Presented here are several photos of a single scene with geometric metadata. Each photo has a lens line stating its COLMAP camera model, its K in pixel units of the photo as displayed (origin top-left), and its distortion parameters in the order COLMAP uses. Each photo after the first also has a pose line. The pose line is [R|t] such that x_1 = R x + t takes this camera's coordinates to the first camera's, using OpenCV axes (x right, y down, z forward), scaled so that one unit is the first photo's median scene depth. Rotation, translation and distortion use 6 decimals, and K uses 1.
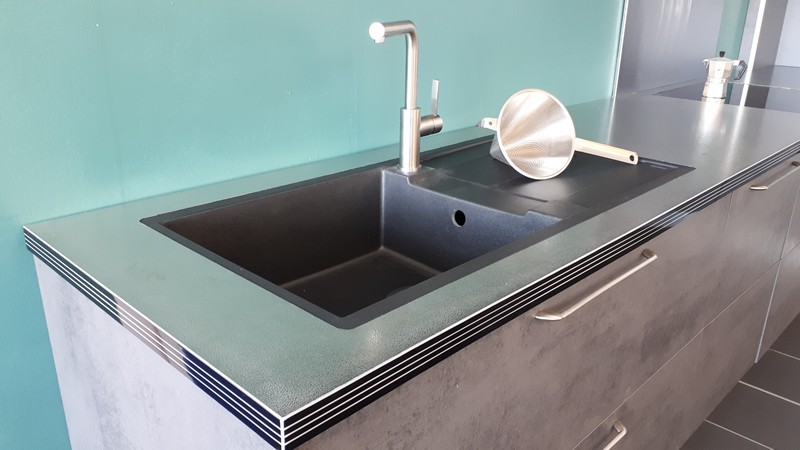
lens RADIAL K [[631.9, 0, 396.2], [0, 631.9, 224.3], [0, 0, 1]] dist [0.046479, -0.006240]
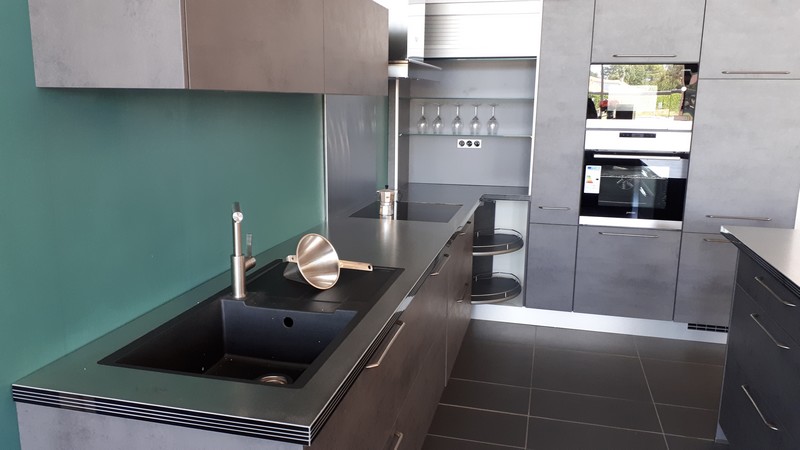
lens RADIAL K [[642.8, 0, 400.0], [0, 642.8, 225.0], [0, 0, 1]] dist [0.019502, -0.006307]
pose [[0.853901, -0.101442, 0.510454, -0.404273], [0.178941, 0.978248, -0.104933, -0.026437], [-0.488706, 0.180943, 0.853479, -0.467354]]
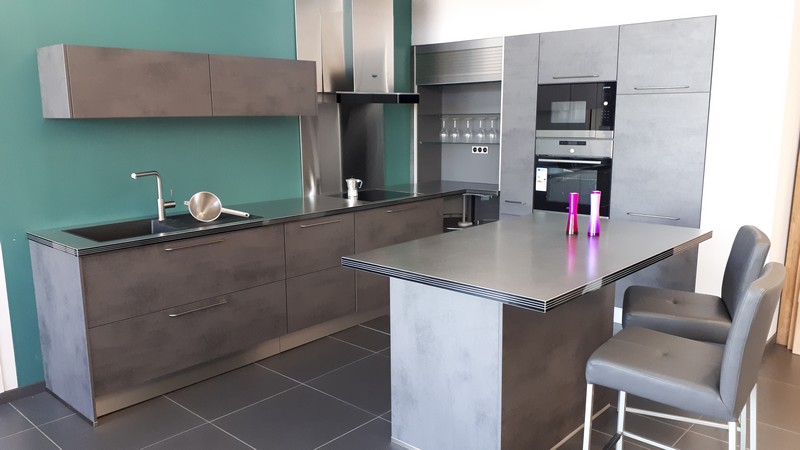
lens RADIAL K [[642.8, 0, 400.0], [0, 642.8, 225.0], [0, 0, 1]] dist [0.019502, -0.006307]
pose [[0.998930, -0.027954, 0.036833, 0.993118], [0.034157, 0.983019, -0.180296, 0.500477], [-0.031167, 0.181362, 0.982922, -1.904753]]
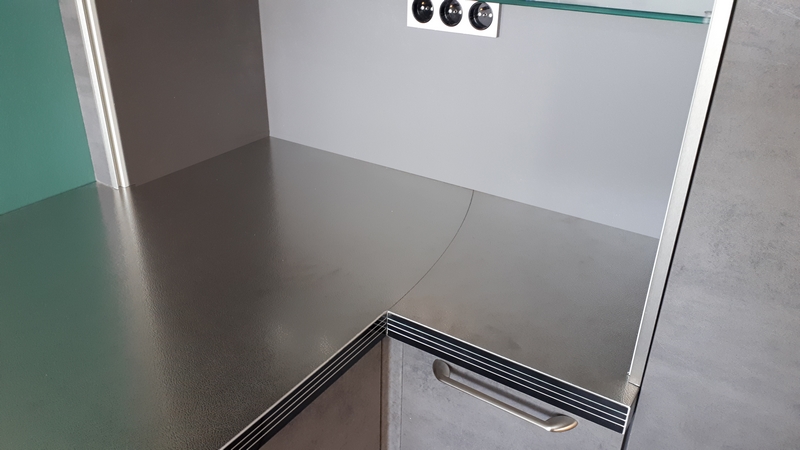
lens RADIAL K [[631.9, 0, 396.2], [0, 631.9, 224.3], [0, 0, 1]] dist [0.046479, -0.006240]
pose [[0.980332, -0.083006, 0.179048, 1.466383], [0.062648, 0.991212, 0.116509, -0.577685], [-0.187146, -0.103001, 0.976917, 1.405117]]
